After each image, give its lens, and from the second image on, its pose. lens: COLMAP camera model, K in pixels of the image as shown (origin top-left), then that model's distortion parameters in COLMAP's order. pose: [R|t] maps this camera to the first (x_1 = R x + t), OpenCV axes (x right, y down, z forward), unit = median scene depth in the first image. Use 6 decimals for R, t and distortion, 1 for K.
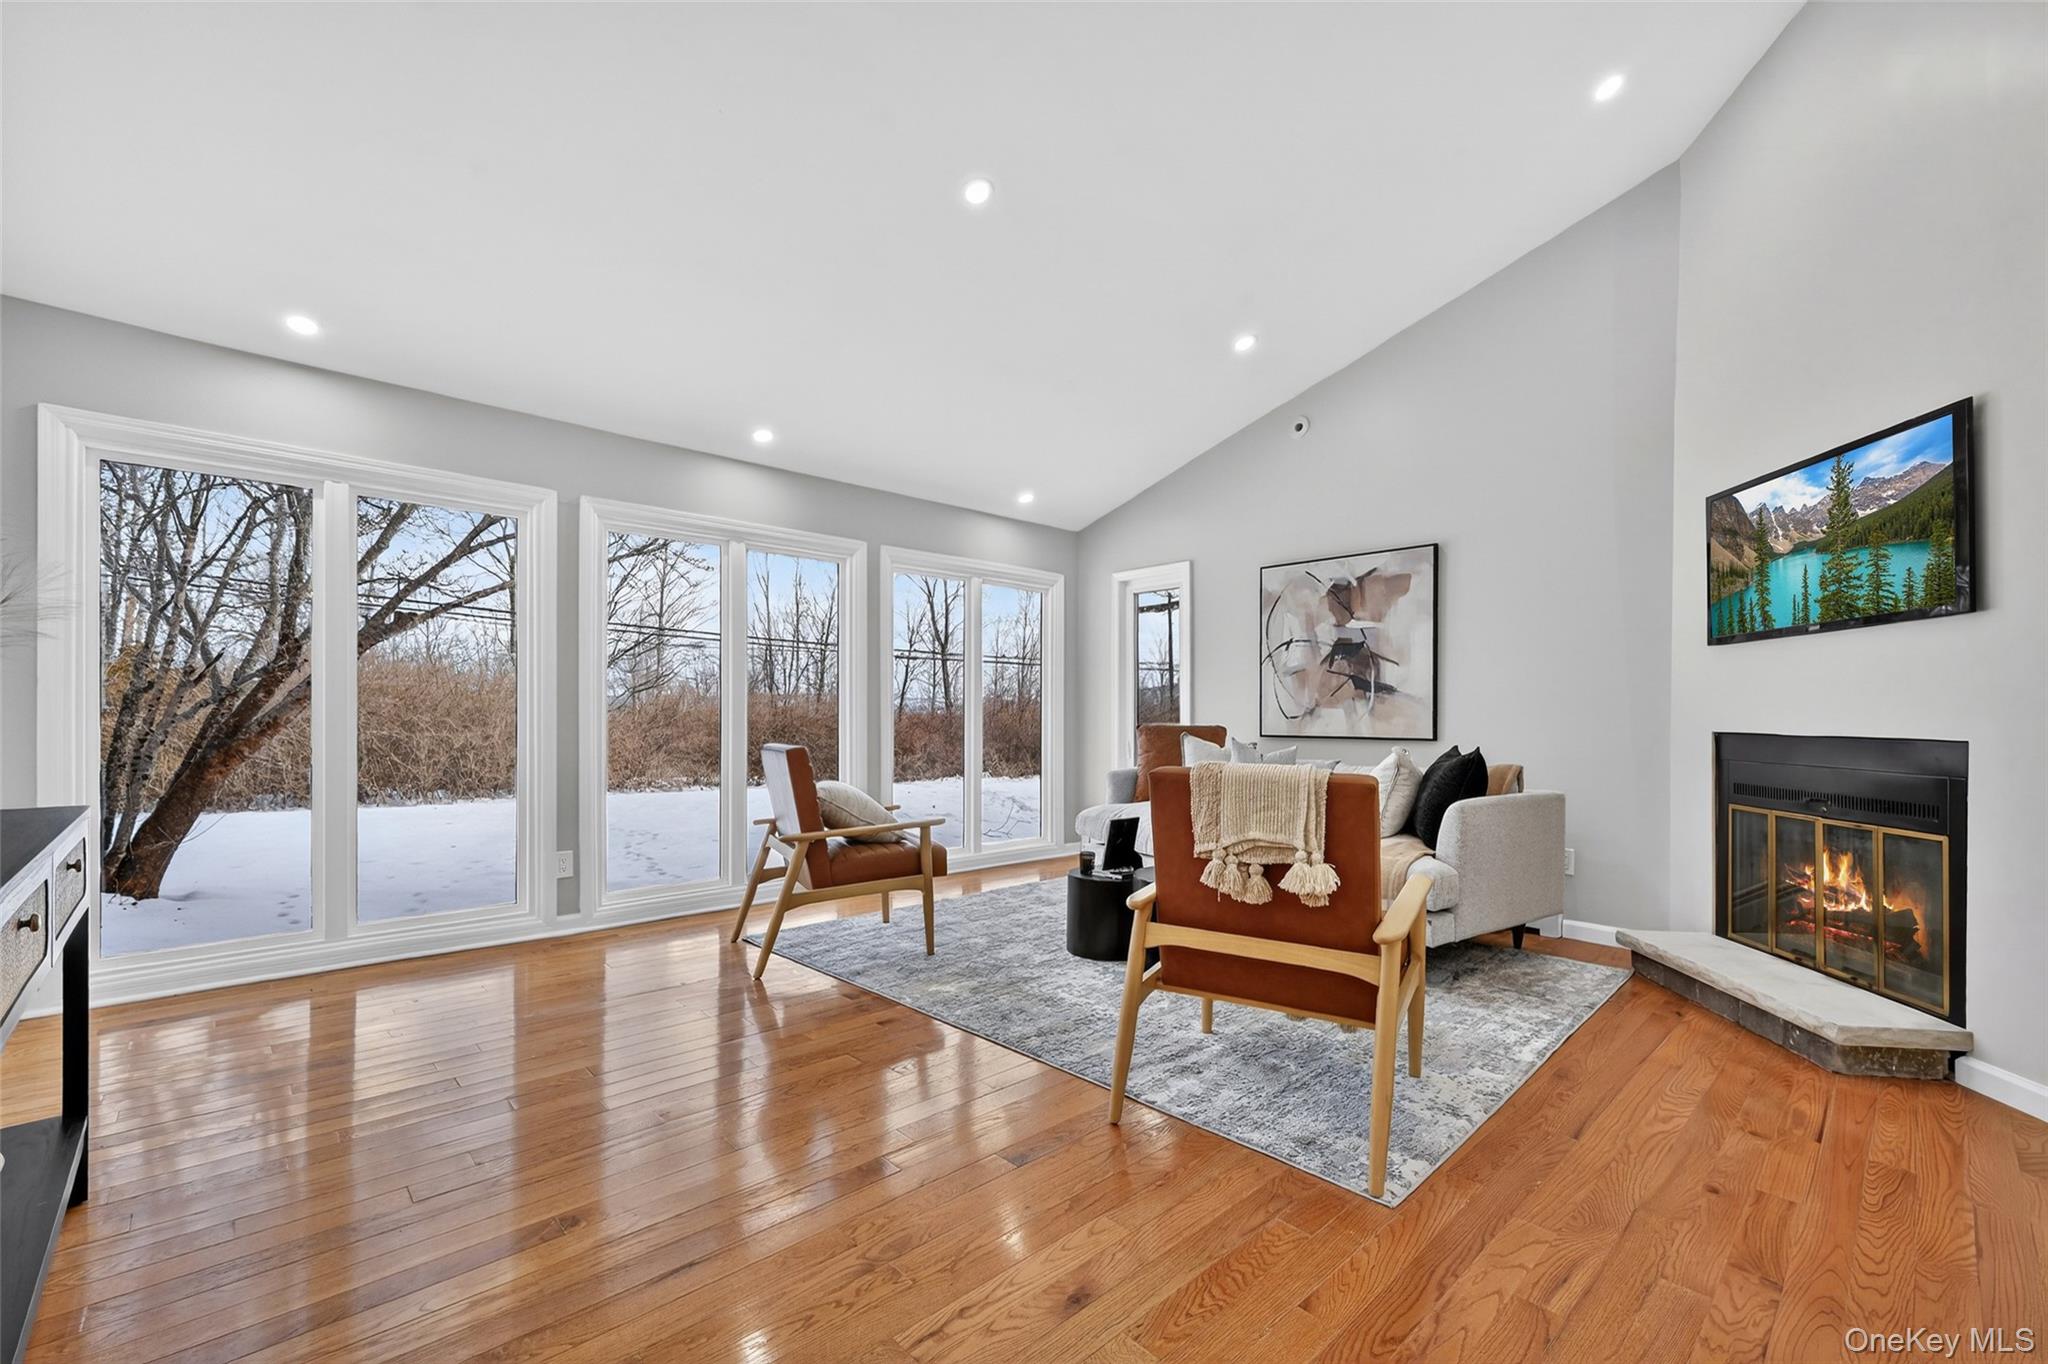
lens RADIAL K [[840.0, 0, 1035.4], [0, 840.0, 707.1], [0, 0, 1]] dist [-0.001497, 0.000350]
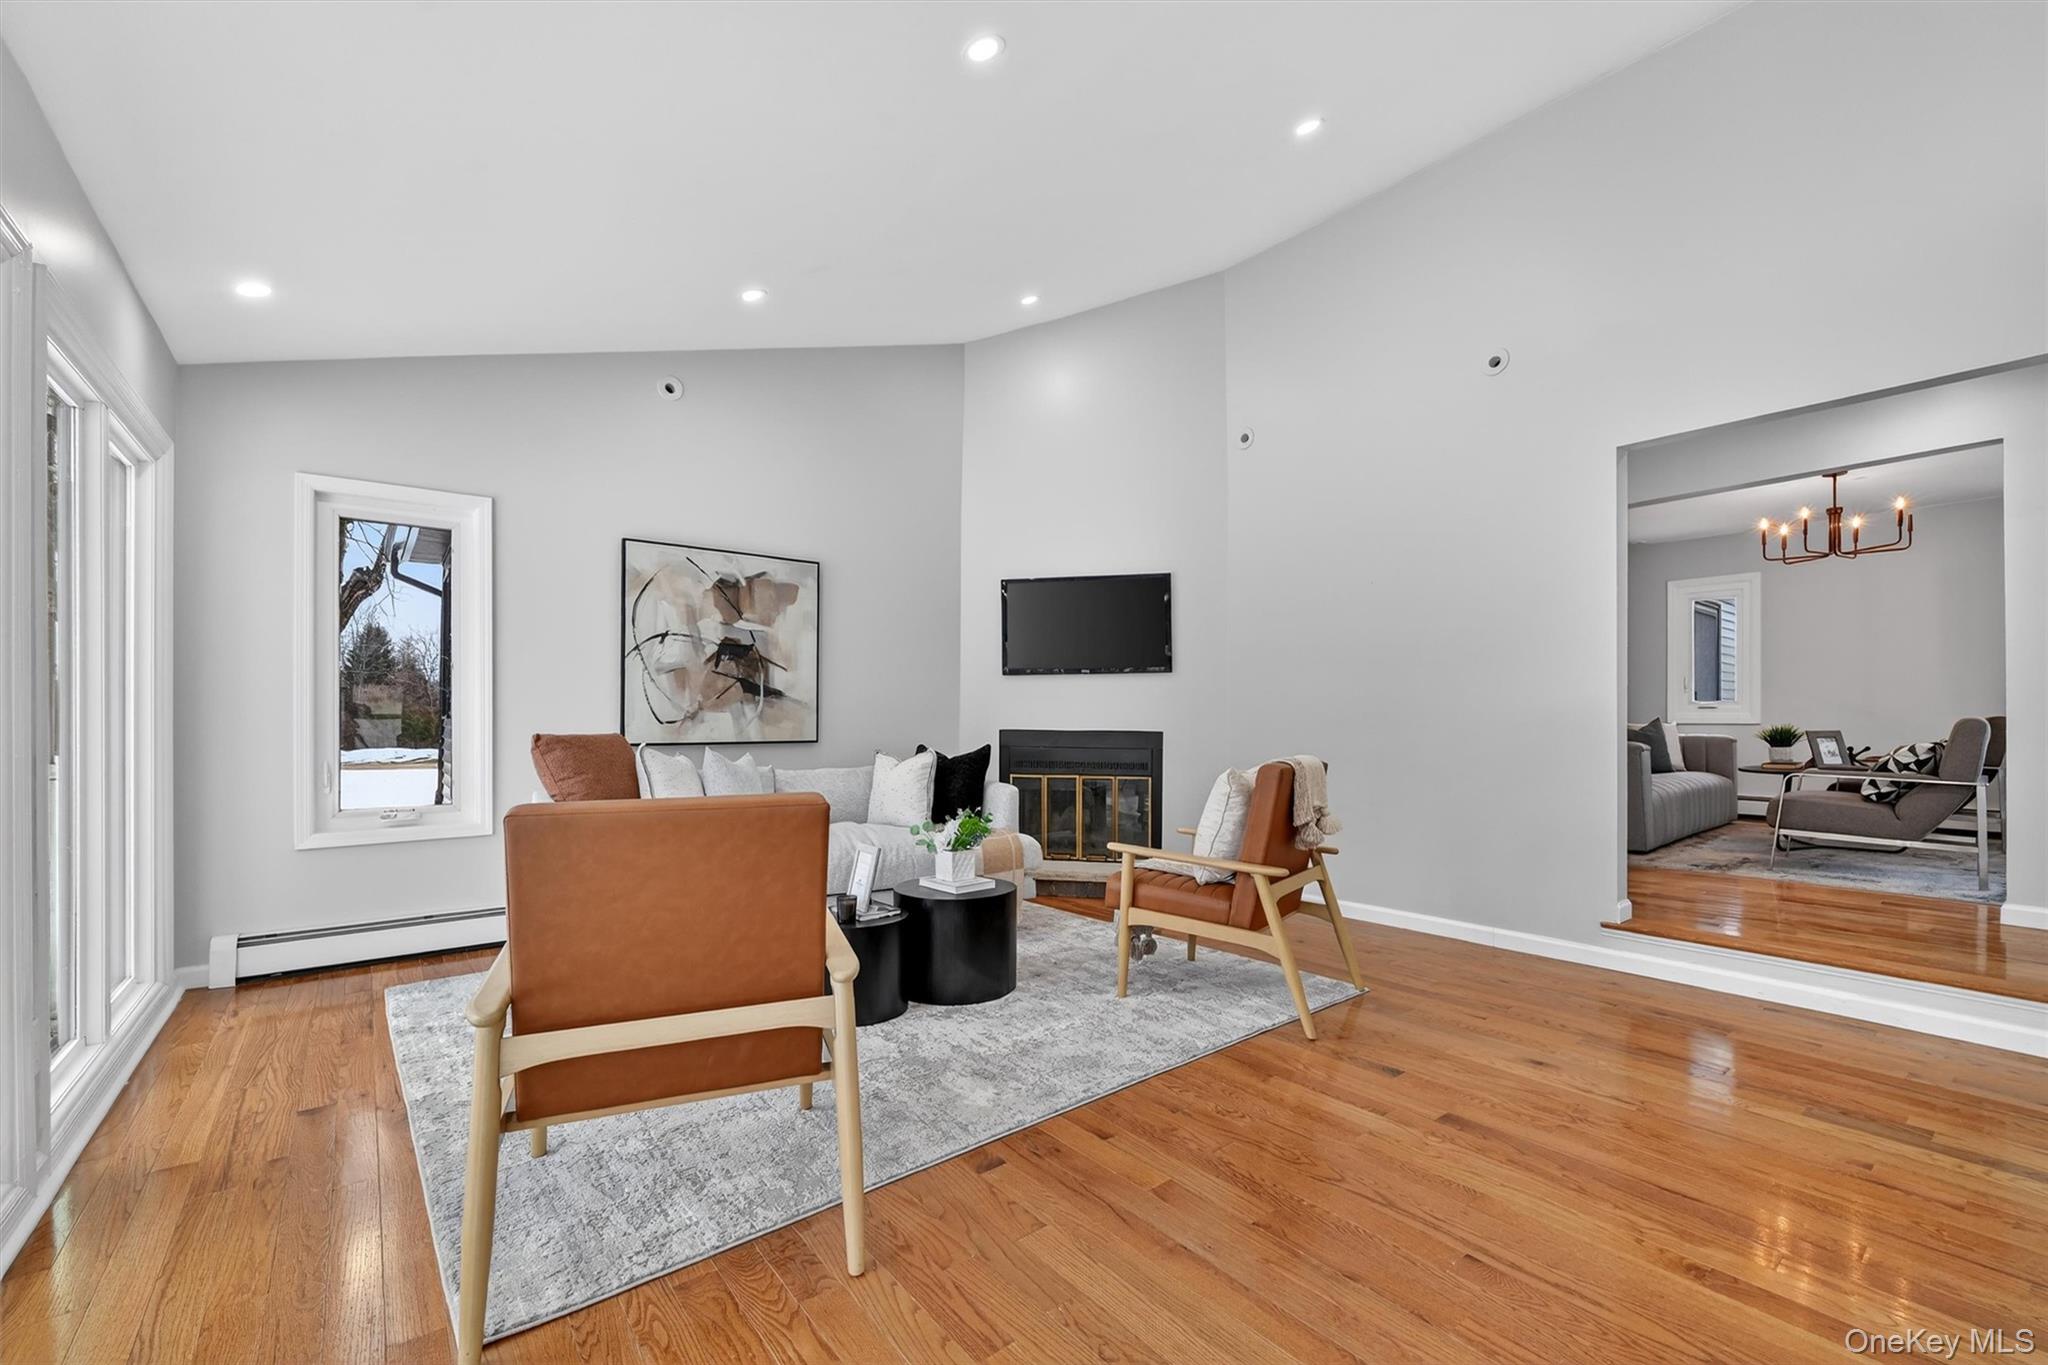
lens RADIAL K [[840.0, 0, 1035.4], [0, 840.0, 707.6], [0, 0, 1]] dist [-0.001497, 0.000350]
pose [[0.098582, 0.005372, 0.995114, -0.547423], [-0.011870, 0.999921, -0.004222, -0.003936], [-0.995058, -0.011396, 0.098638, 0.572888]]
